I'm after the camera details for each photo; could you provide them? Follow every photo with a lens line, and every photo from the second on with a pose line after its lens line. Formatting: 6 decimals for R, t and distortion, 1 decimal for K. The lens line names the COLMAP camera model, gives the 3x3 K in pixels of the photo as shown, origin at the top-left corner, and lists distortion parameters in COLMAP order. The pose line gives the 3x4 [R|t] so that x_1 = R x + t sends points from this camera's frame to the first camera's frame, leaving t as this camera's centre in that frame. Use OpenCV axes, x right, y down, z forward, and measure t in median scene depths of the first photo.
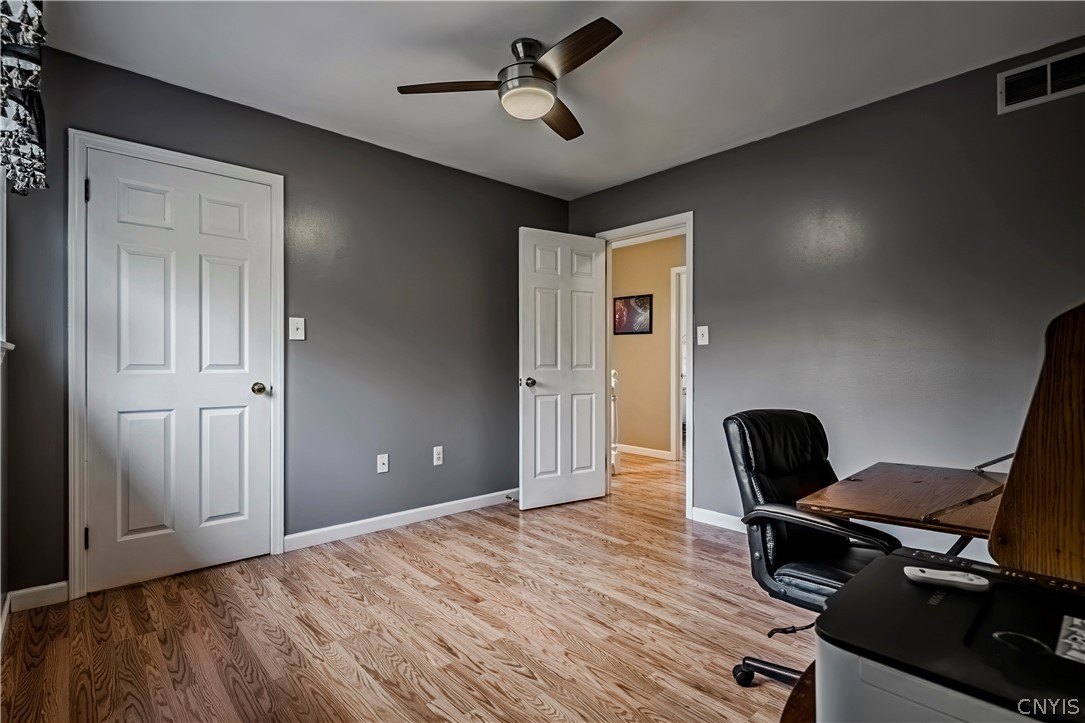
lens RADIAL K [[521.4, 0, 539.2], [0, 521.4, 360.1], [0, 0, 1]] dist [-0.000973, 0.000157]
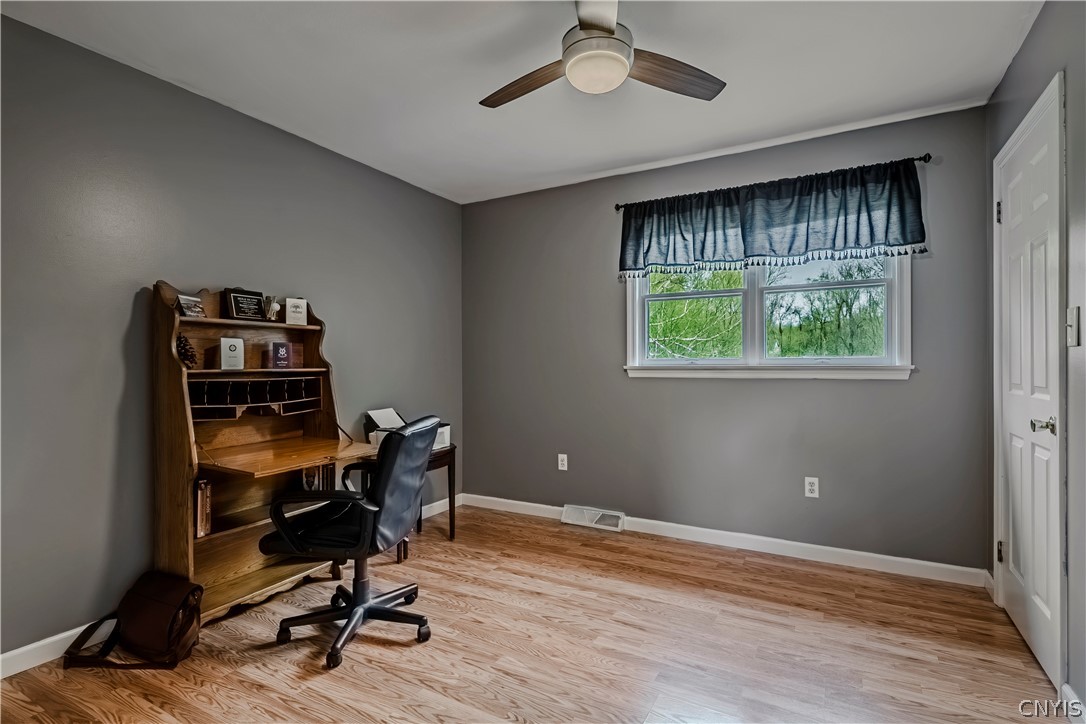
lens RADIAL K [[521.9, 0, 540.5], [0, 521.9, 371.6], [0, 0, 1]] dist [-0.000973, 0.000157]
pose [[-0.946176, 0.004090, -0.323626, 0.381642], [0.002787, 0.999986, 0.004490, -0.023705], [0.323640, 0.003347, -0.946174, 2.001531]]
